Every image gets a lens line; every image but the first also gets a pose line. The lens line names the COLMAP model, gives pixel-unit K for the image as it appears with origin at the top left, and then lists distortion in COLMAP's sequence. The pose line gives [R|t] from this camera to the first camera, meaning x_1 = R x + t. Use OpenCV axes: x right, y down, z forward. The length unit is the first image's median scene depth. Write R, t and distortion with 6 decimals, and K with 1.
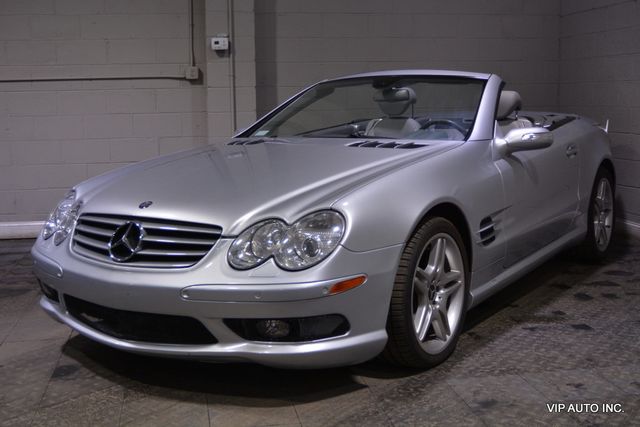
lens RADIAL K [[813.7, 0, 320.0], [0, 813.7, 213.5], [0, 0, 1]] dist [-0.057468, -0.021607]
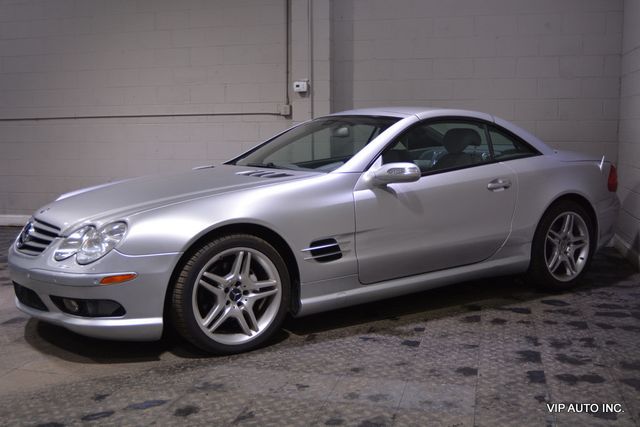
lens RADIAL K [[691.7, 0, 316.6], [0, 691.7, 213.2], [0, 0, 1]] dist [-0.064733, 0.009576]
pose [[0.914650, 0.058982, -0.399922, 0.581001], [-0.064150, 0.997940, 0.000465, -0.030440], [0.399125, 0.025230, 0.916549, 0.074539]]
